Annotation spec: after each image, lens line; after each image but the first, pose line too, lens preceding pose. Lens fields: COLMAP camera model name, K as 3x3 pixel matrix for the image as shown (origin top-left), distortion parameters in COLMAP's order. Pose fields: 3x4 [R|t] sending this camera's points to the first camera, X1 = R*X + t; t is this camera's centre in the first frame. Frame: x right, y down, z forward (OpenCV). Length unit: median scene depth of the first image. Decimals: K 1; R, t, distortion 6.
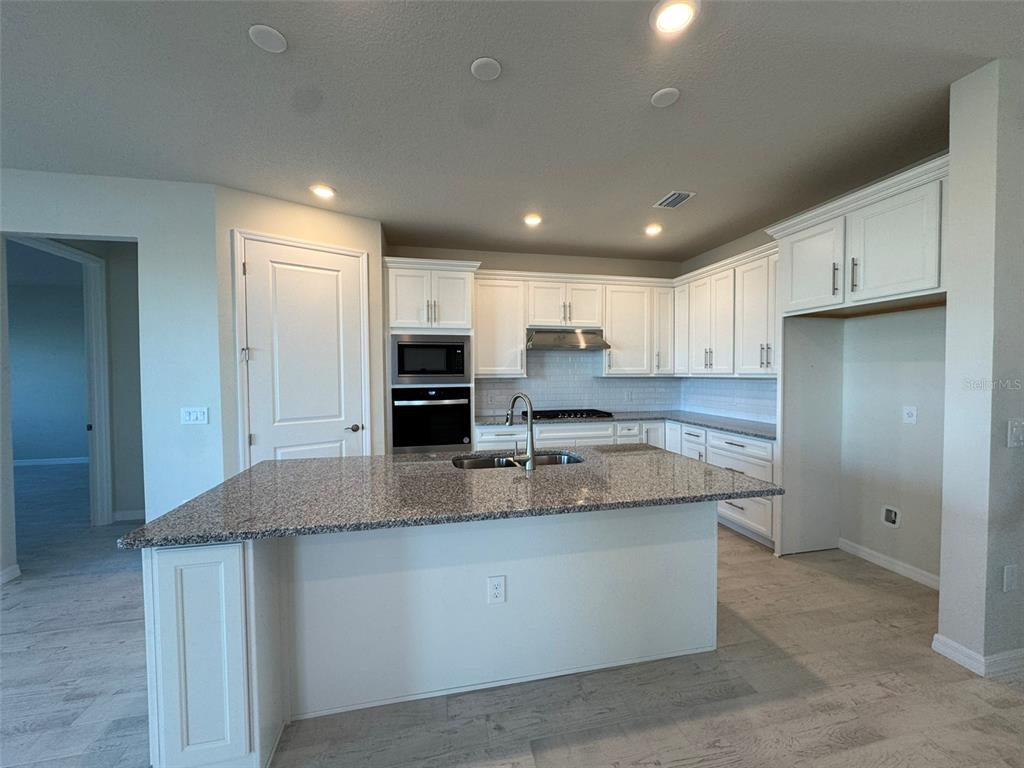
lens RADIAL K [[411.4, 0, 514.8], [0, 411.4, 384.3], [0, 0, 1]] dist [-0.002824, -0.000437]
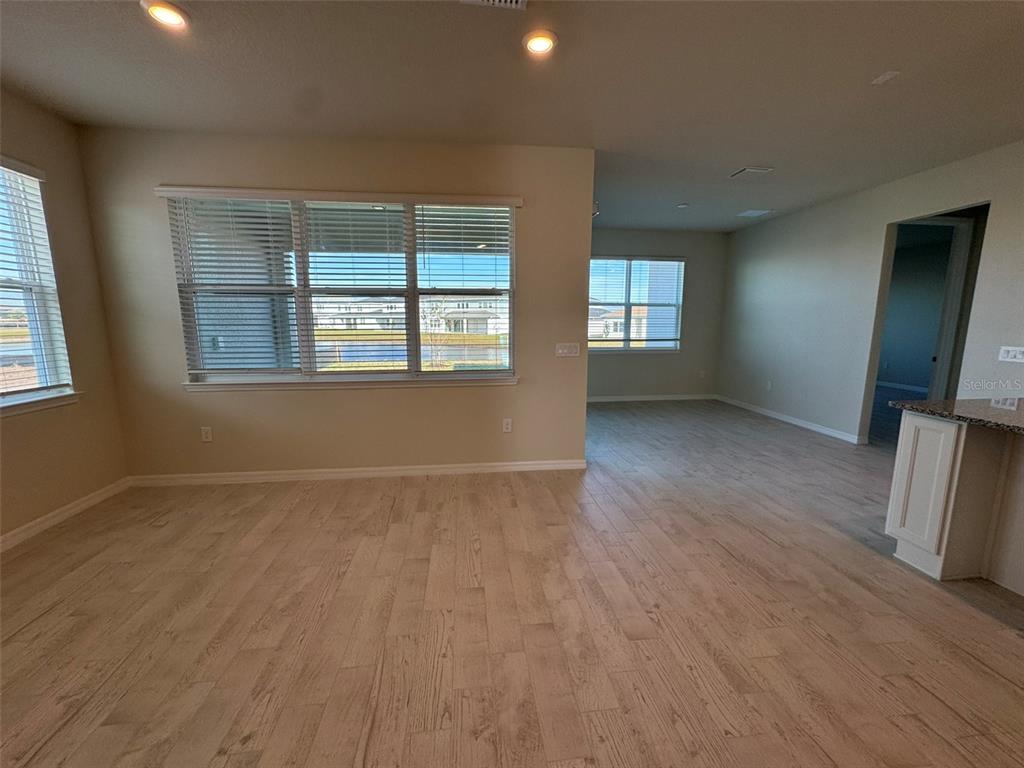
lens RADIAL K [[411.4, 0, 514.2], [0, 411.4, 384.4], [0, 0, 1]] dist [-0.002824, -0.000437]
pose [[-0.086354, 0.164706, -0.982555, 0.573204], [-0.032082, 0.985268, 0.167980, 0.018016], [0.995748, 0.046028, -0.079798, -0.329677]]
